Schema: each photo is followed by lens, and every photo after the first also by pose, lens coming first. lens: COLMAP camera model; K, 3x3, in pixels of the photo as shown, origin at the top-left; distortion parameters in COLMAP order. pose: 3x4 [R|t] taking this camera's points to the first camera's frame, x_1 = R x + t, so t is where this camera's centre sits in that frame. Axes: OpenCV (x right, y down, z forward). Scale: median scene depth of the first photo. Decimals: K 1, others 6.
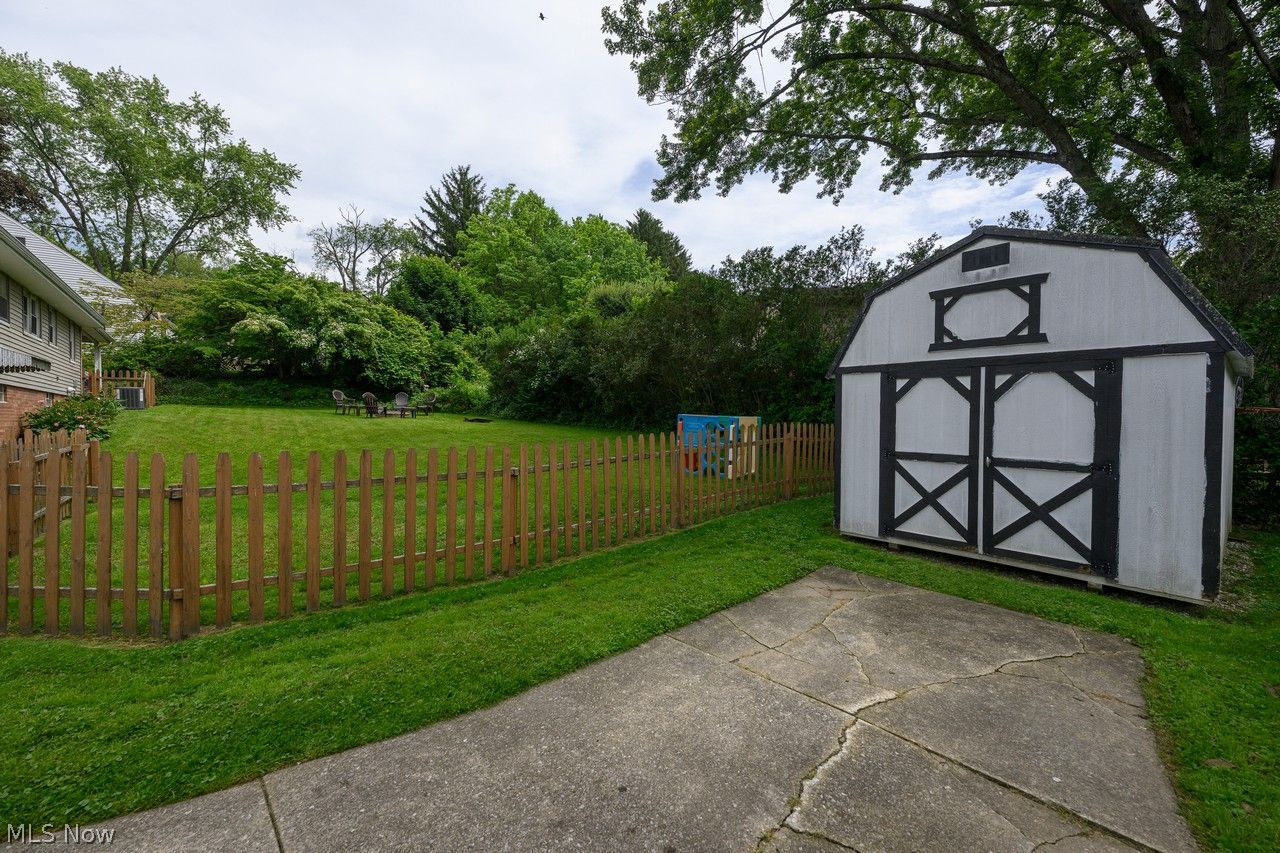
lens RADIAL K [[513.7, 0, 640.1], [0, 513.7, 428.0], [0, 0, 1]] dist [0.001188, -0.000381]
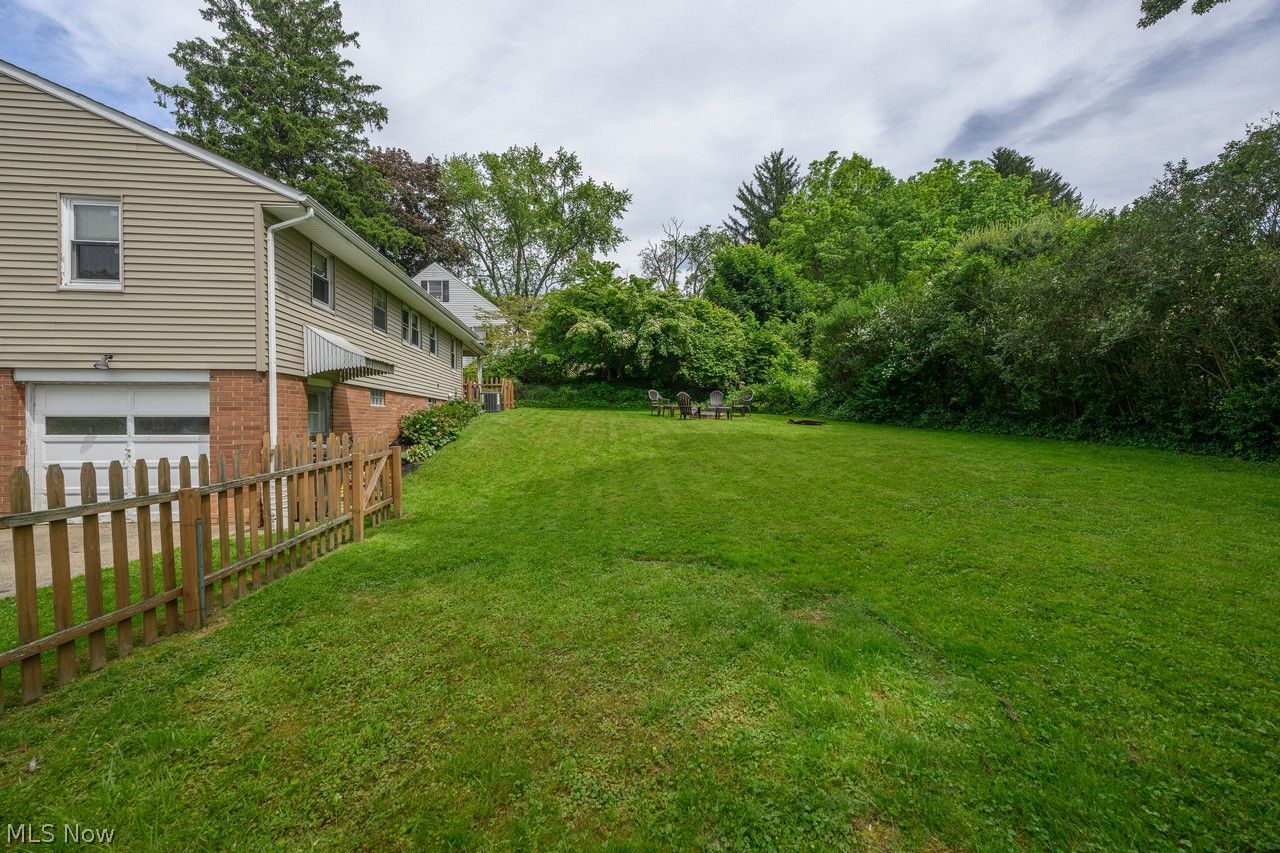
lens RADIAL K [[513.7, 0, 640.6], [0, 513.7, 426.7], [0, 0, 1]] dist [0.001188, -0.000381]
pose [[0.839267, 0.005556, -0.543691, -0.054503], [-0.008345, 0.999962, -0.002664, -0.002284], [0.543655, 0.006773, 0.839282, 0.110857]]
